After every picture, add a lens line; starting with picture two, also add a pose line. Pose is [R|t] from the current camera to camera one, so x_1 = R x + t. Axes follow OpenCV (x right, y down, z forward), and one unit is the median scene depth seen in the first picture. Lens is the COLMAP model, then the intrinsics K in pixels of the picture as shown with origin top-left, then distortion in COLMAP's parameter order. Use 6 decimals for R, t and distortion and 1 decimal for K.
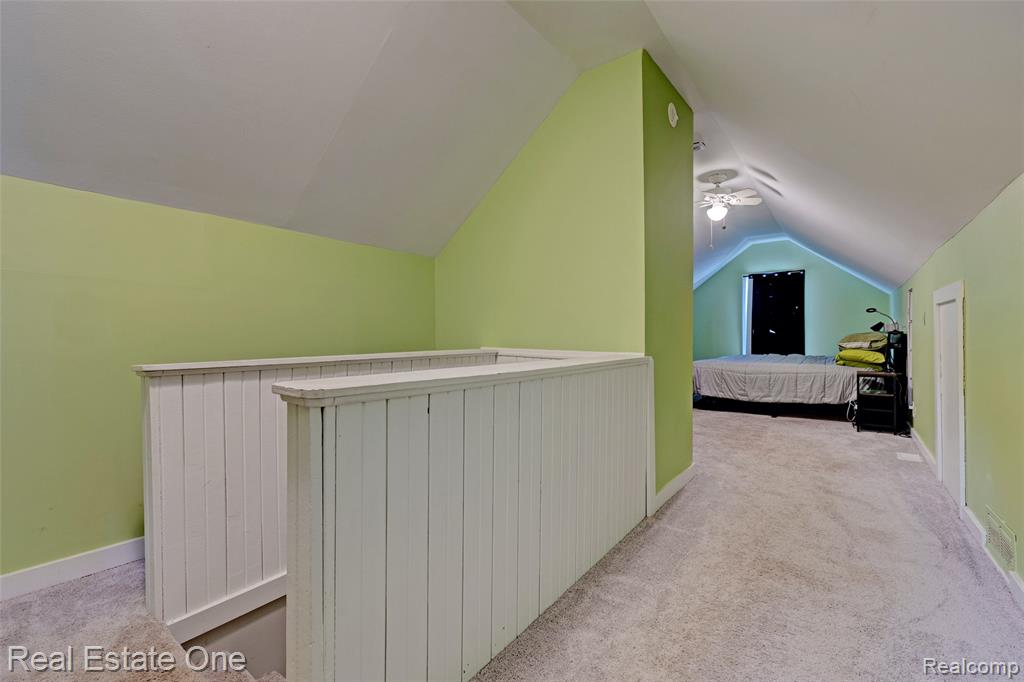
lens RADIAL K [[432.7, 0, 518.5], [0, 432.7, 335.6], [0, 0, 1]] dist [-0.003035, -0.000343]
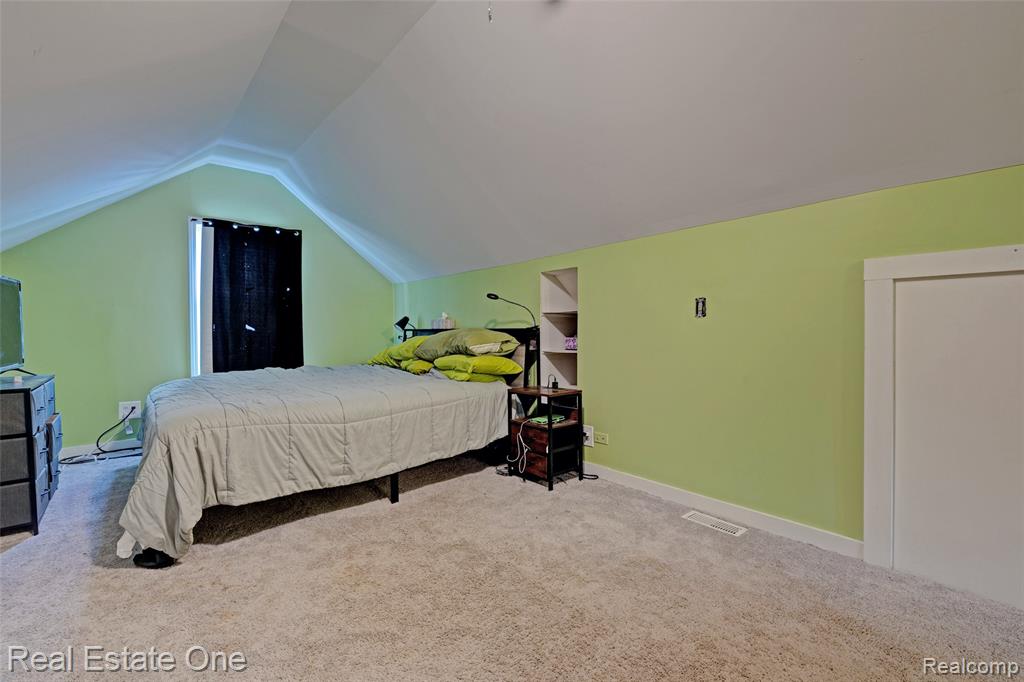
lens RADIAL K [[432.7, 0, 518.9], [0, 432.7, 338.2], [0, 0, 1]] dist [-0.003035, -0.000343]
pose [[0.192942, -0.005511, 0.981195, 0.139550], [0.004694, 0.999978, 0.004693, 0.003515], [-0.981199, 0.003700, 0.192964, 0.760261]]
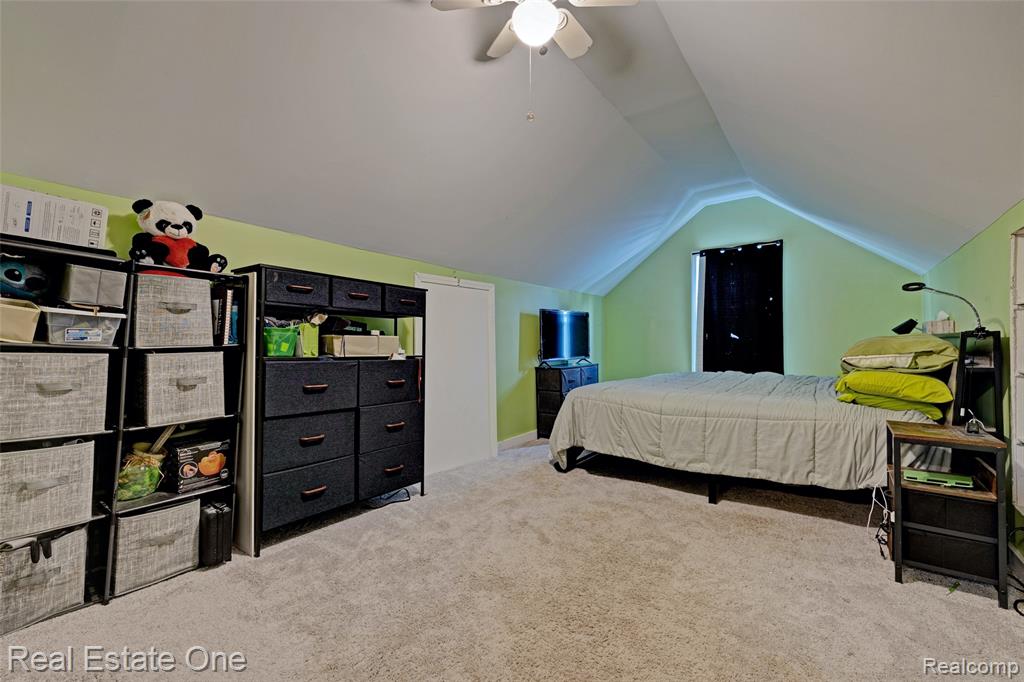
lens RADIAL K [[432.7, 0, 510.4], [0, 432.7, 336.9], [0, 0, 1]] dist [-0.003035, -0.000343]
pose [[0.999949, 0.009811, 0.002364, 0.348620], [-0.009772, 0.999822, -0.016149, 0.006682], [-0.002522, 0.016126, 0.999867, 0.490510]]
